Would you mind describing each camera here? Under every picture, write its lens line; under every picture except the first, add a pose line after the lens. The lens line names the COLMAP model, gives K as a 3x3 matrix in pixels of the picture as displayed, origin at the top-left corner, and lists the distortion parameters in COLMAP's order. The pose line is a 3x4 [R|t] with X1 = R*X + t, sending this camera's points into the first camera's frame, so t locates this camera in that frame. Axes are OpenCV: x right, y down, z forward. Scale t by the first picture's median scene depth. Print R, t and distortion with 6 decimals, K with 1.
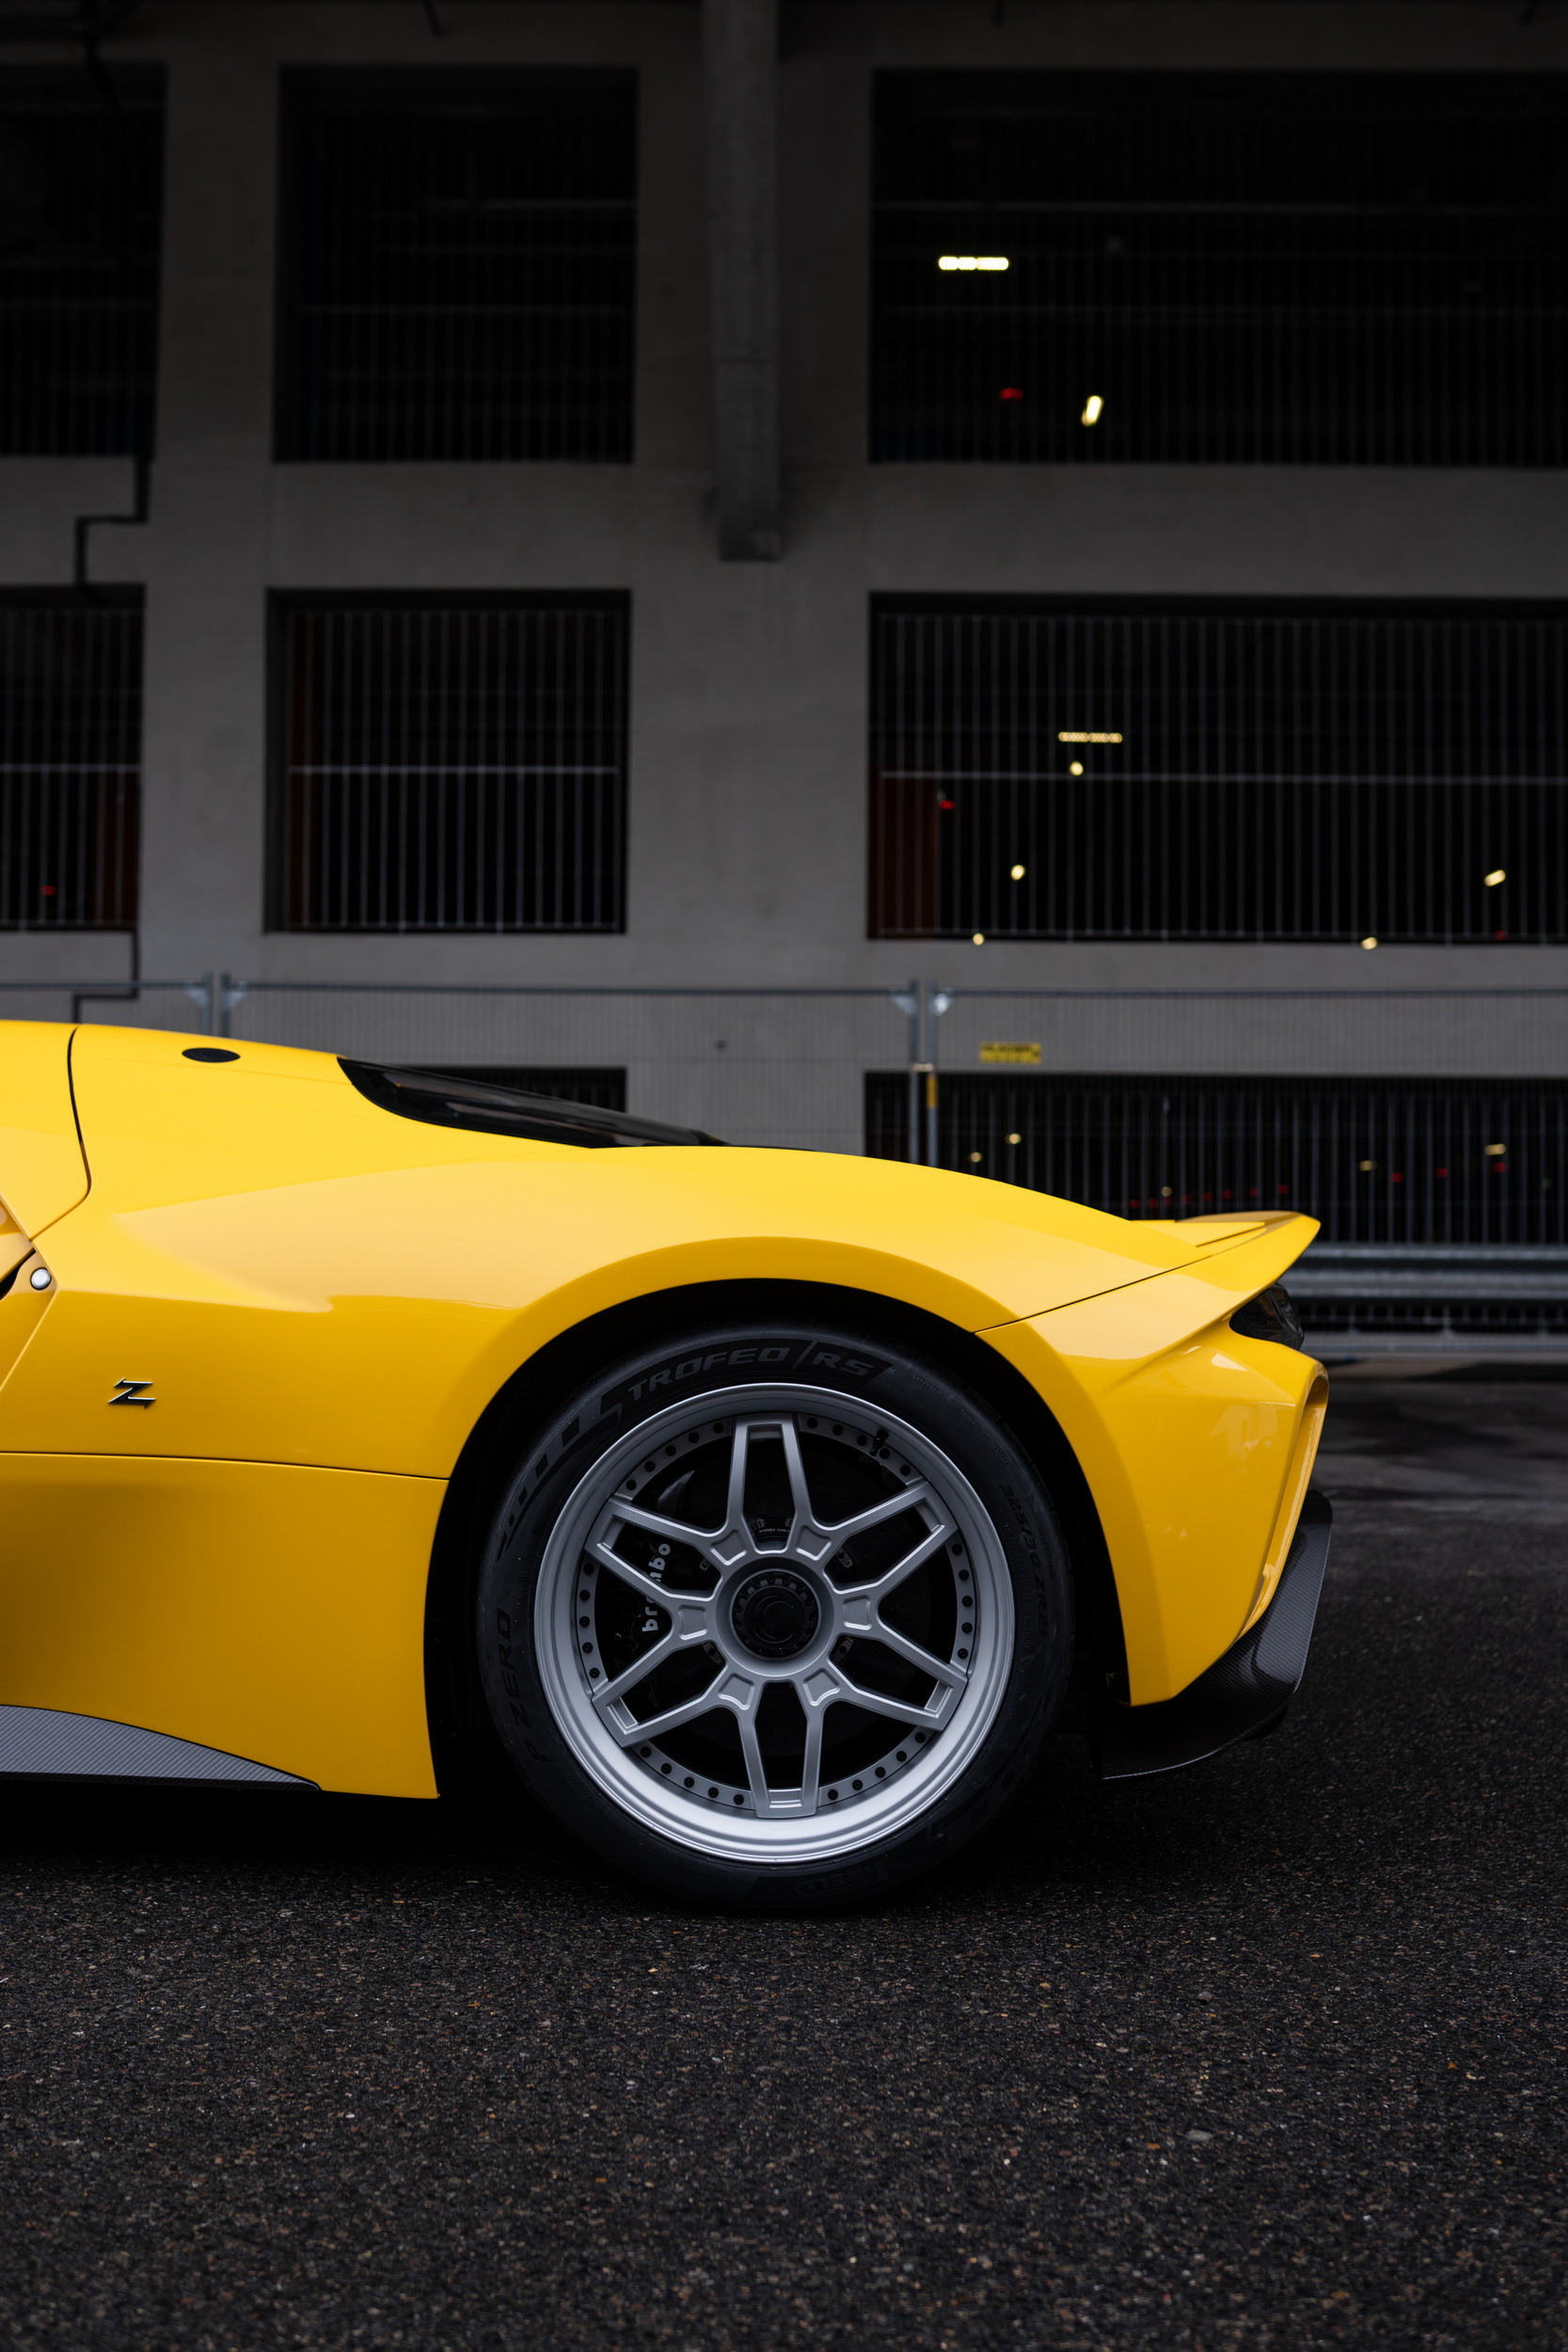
lens RADIAL K [[2257.1, 0, 784.0], [0, 2257.1, 1176.0], [0, 0, 1]] dist [-0.075513, 0.110912]
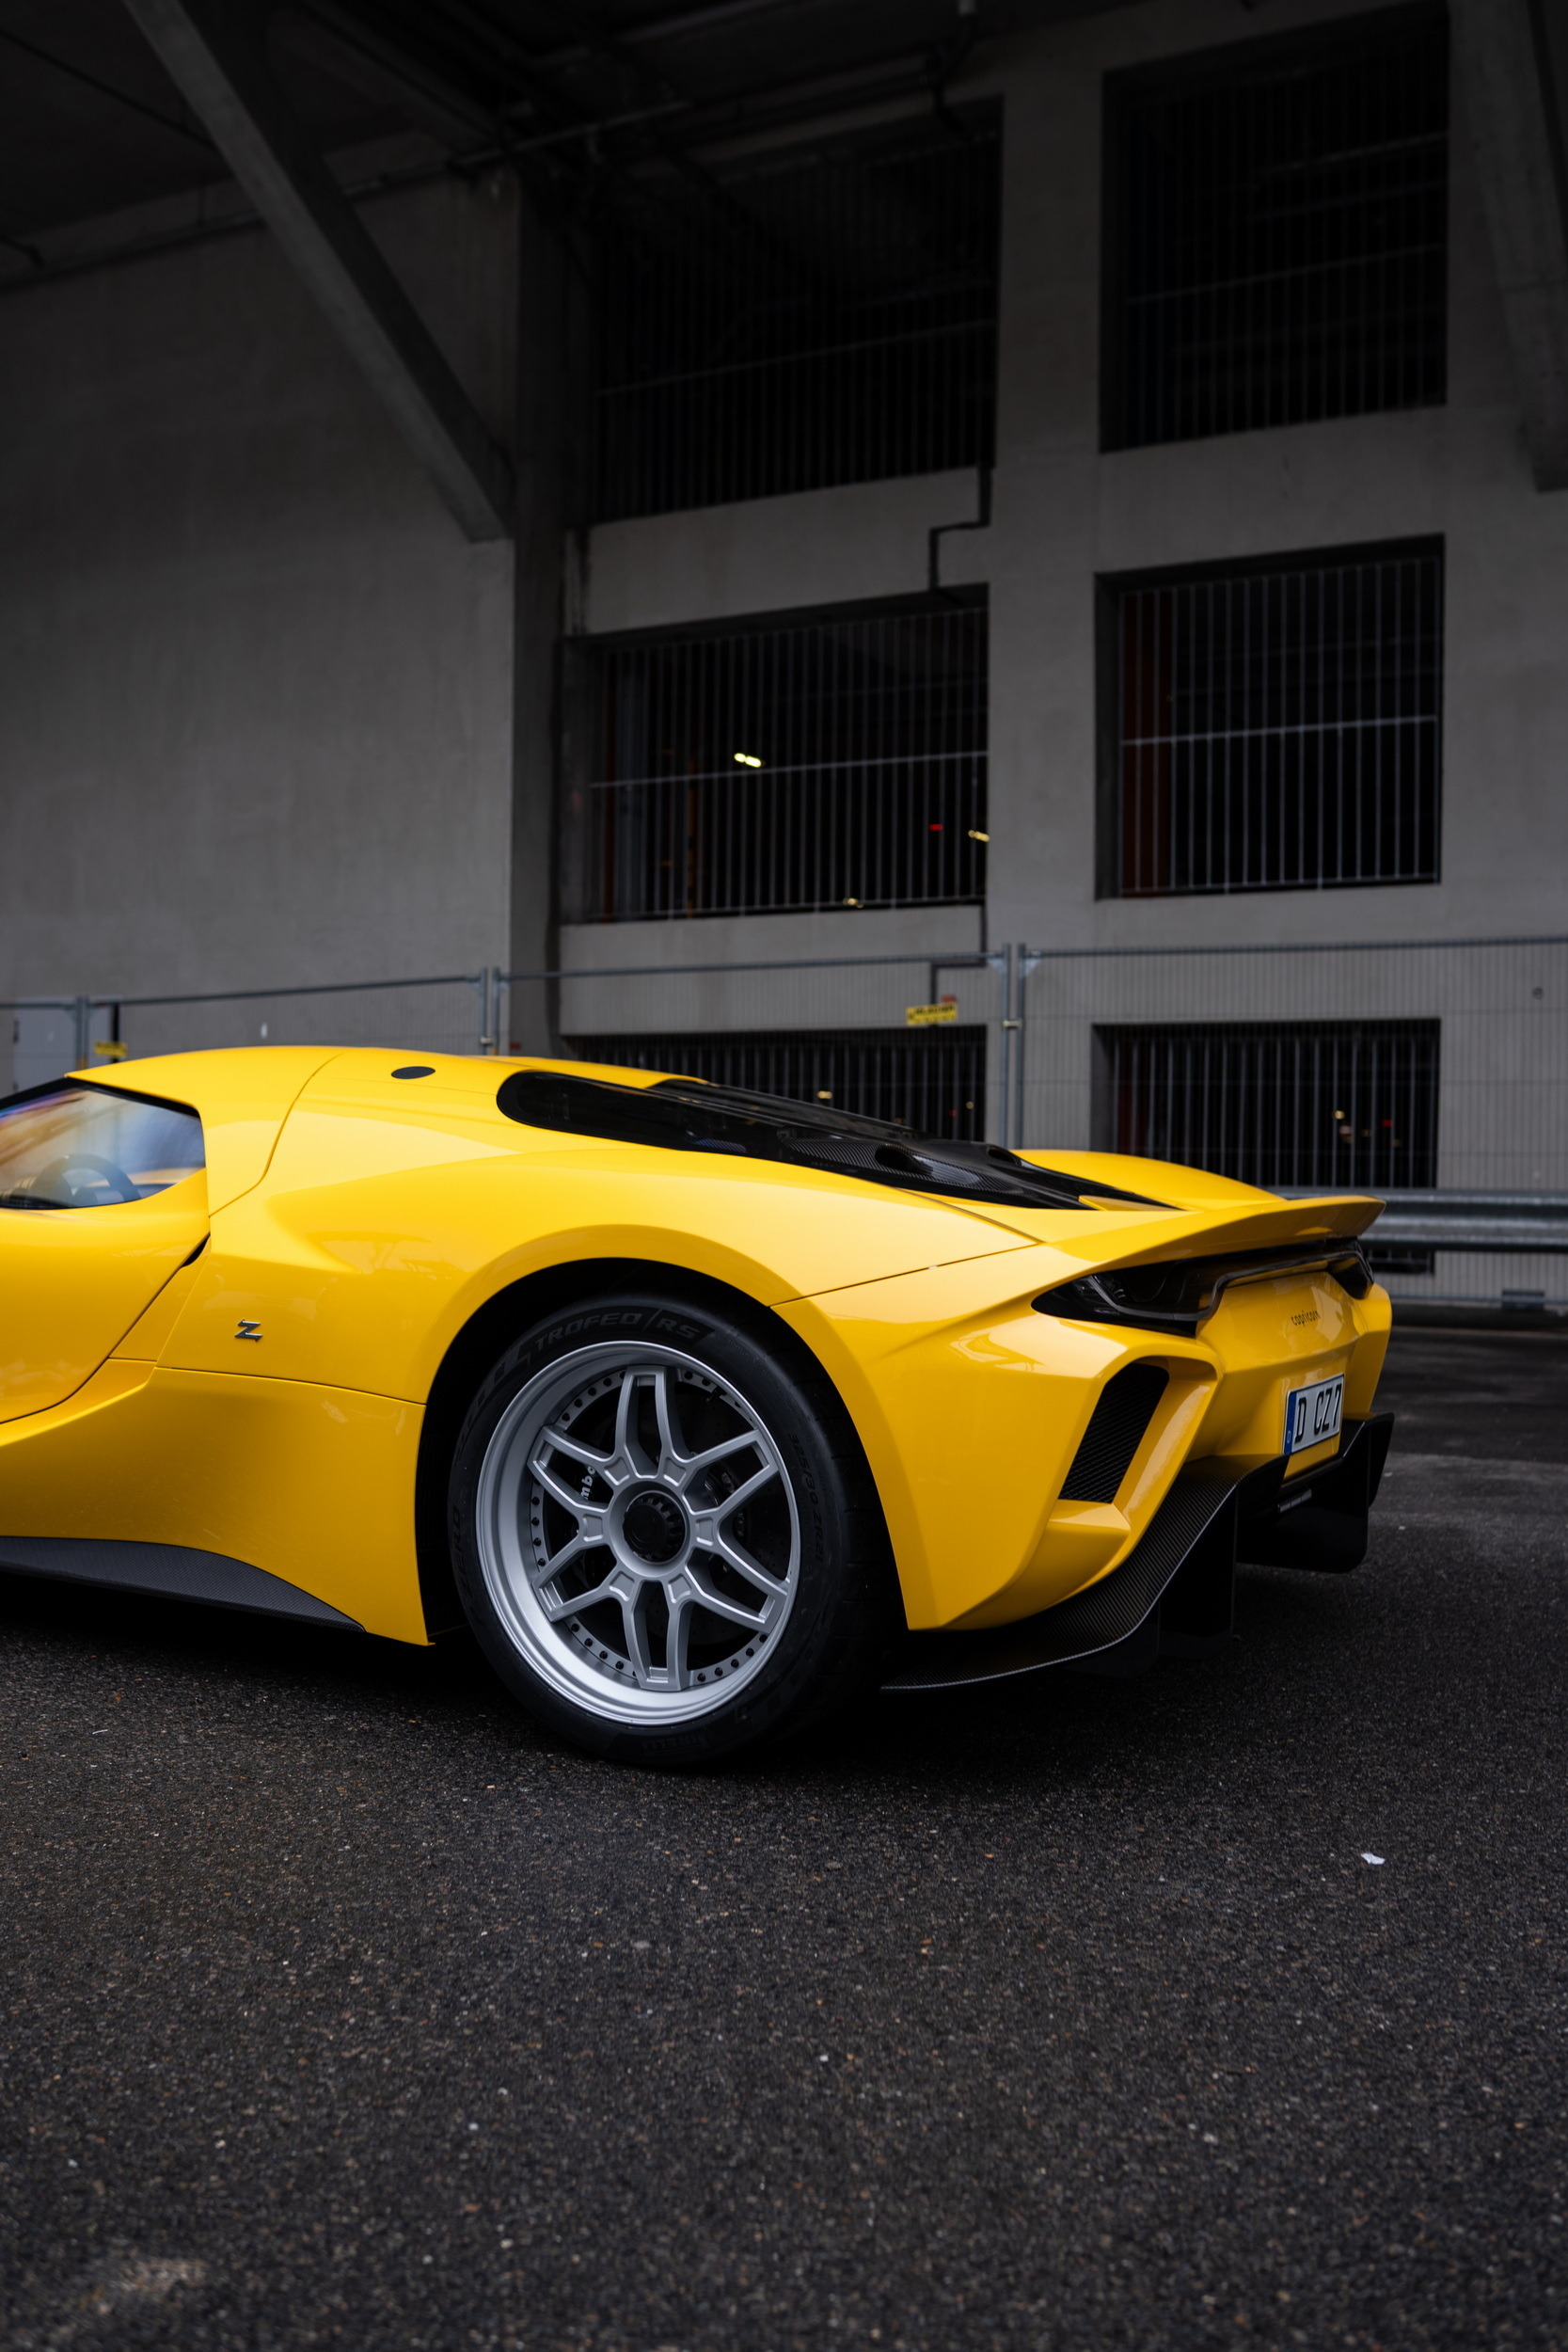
lens RADIAL K [[2257.1, 0, 784.0], [0, 2257.1, 1176.0], [0, 0, 1]] dist [-0.075513, 0.110912]
pose [[0.881661, 0.005019, -0.471857, 0.644873], [0.008431, 0.999616, 0.026387, -0.031233], [0.471808, -0.027243, 0.881280, -0.056977]]
